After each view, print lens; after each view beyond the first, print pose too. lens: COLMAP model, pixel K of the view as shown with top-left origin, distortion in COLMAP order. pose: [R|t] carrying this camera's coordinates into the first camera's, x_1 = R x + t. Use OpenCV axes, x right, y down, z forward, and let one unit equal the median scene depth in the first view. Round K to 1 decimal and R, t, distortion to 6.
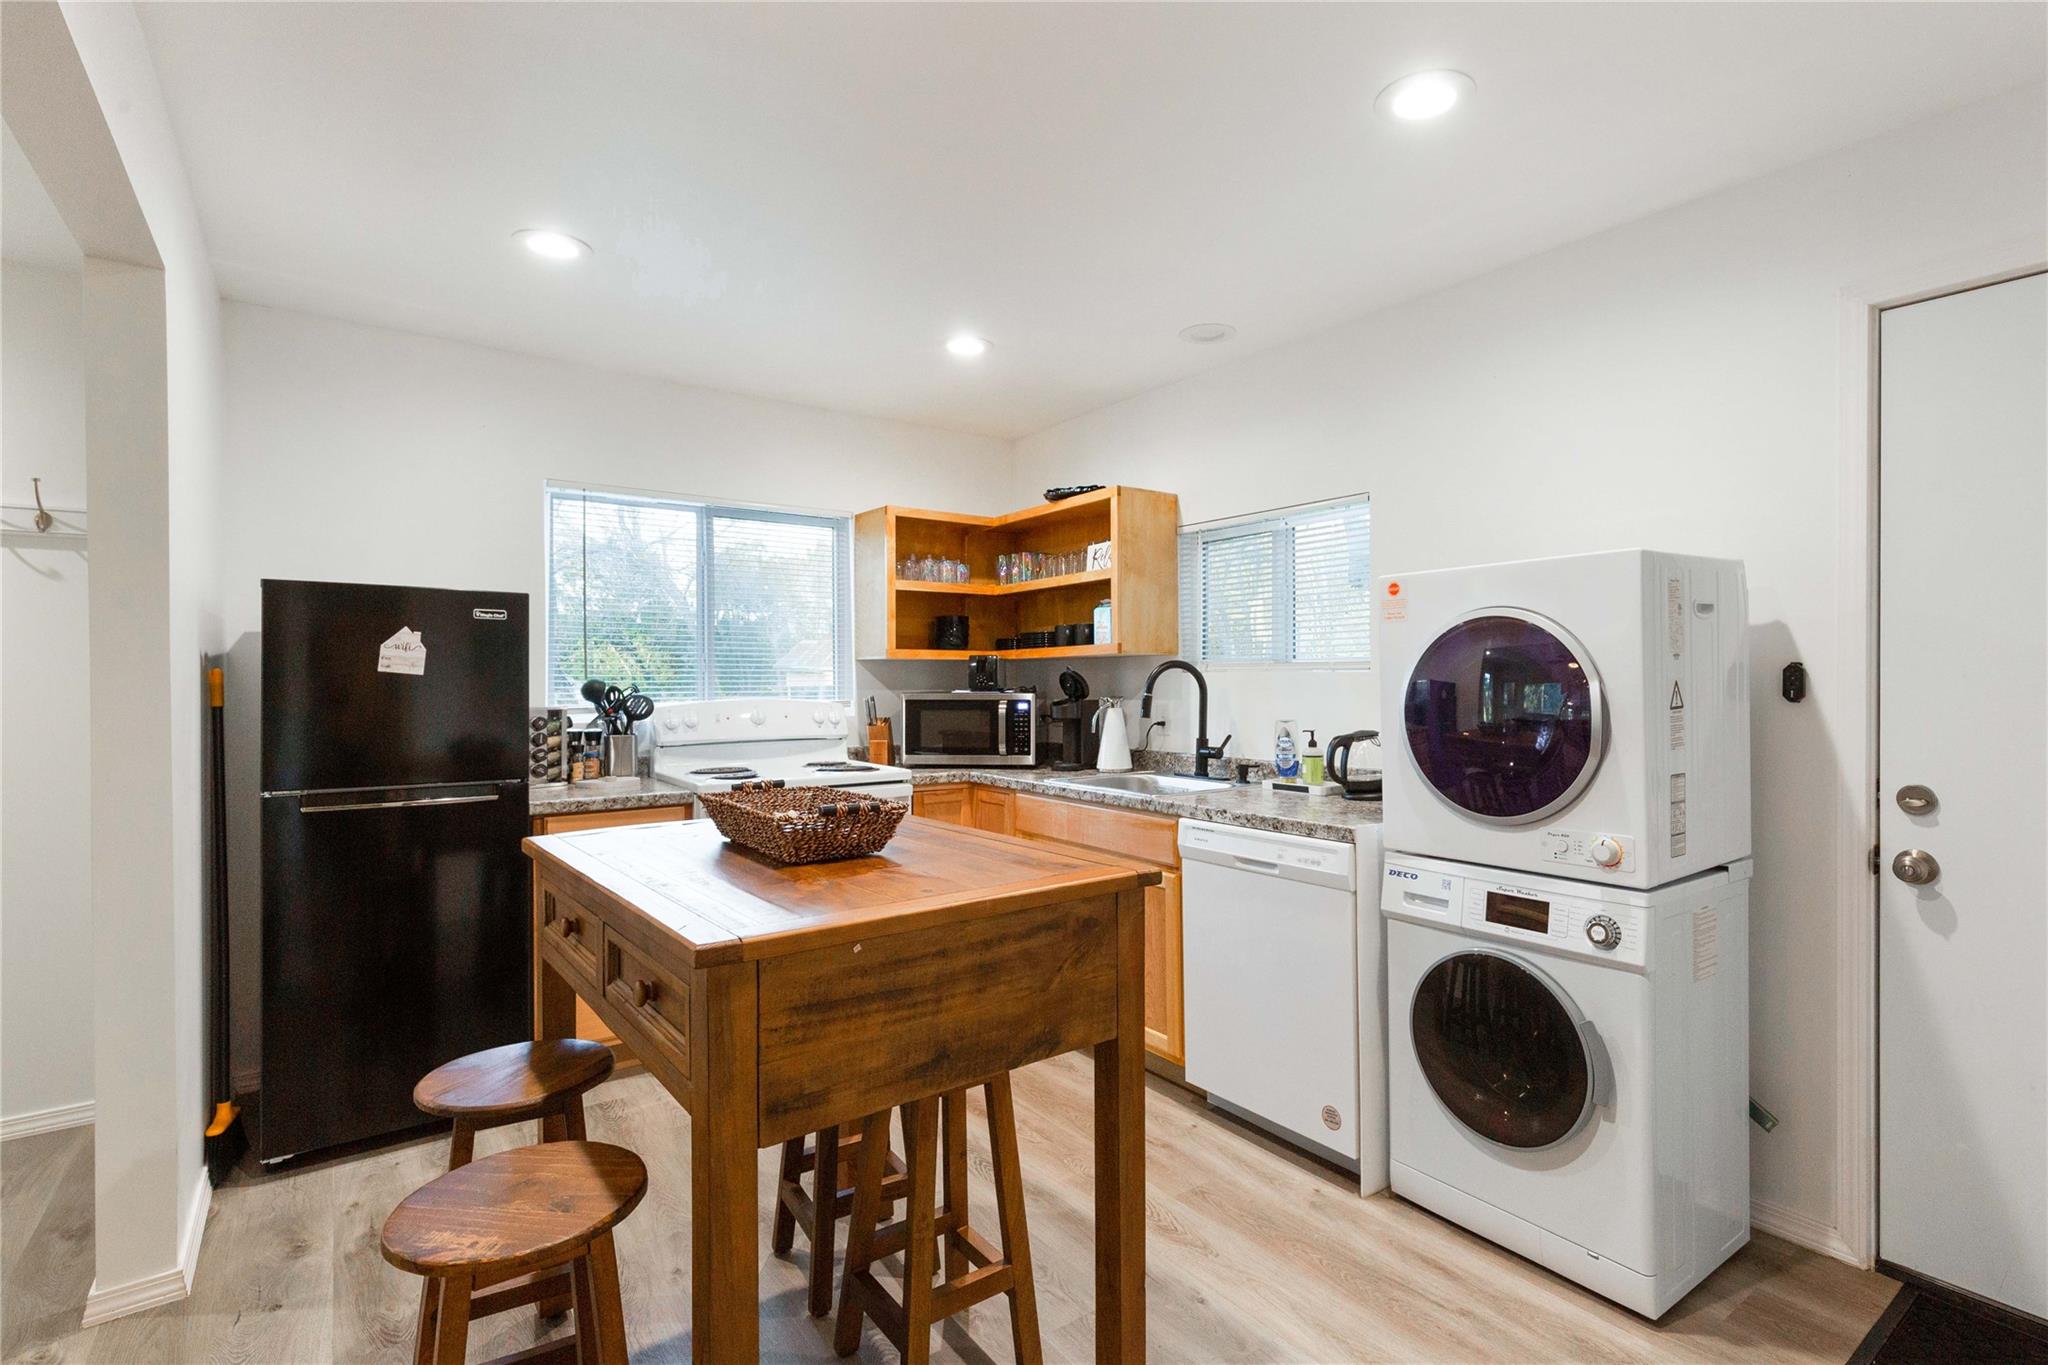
lens RADIAL K [[950.4, 0, 1023.8], [0, 950.4, 680.1], [0, 0, 1]] dist [0.016450, -0.000145]
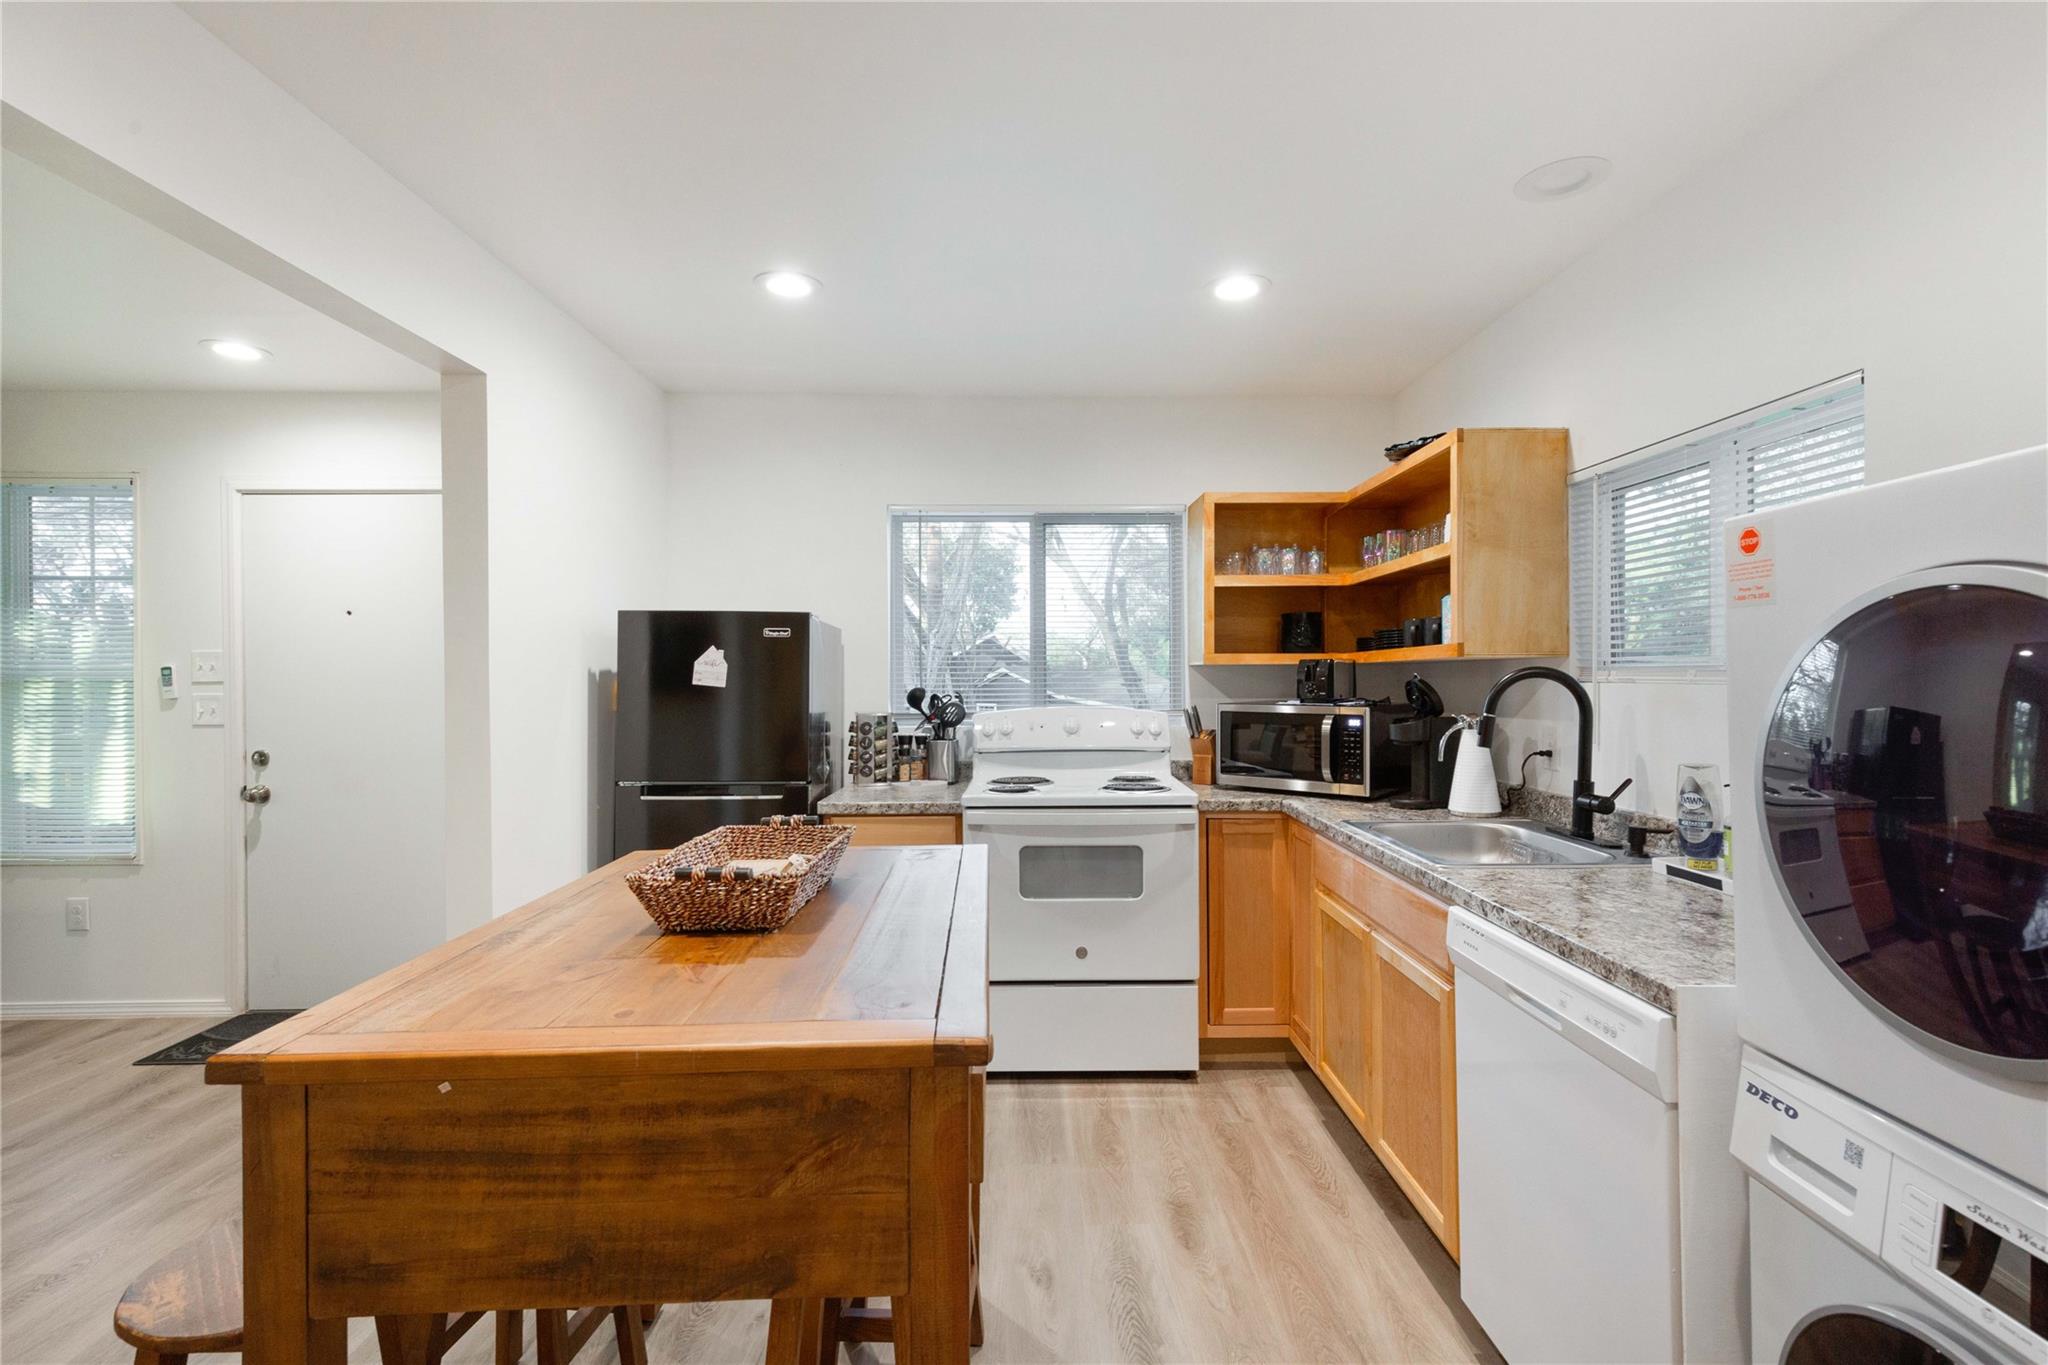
lens RADIAL K [[892.6, 0, 1032.0], [0, 892.6, 678.0], [0, 0, 1]] dist [0.007990, -0.000494]
pose [[0.826098, 0.000894, -0.563526, 0.224687], [0.002005, 0.999988, 0.004526, -0.016149], [0.563524, -0.004869, 0.826086, 0.251333]]
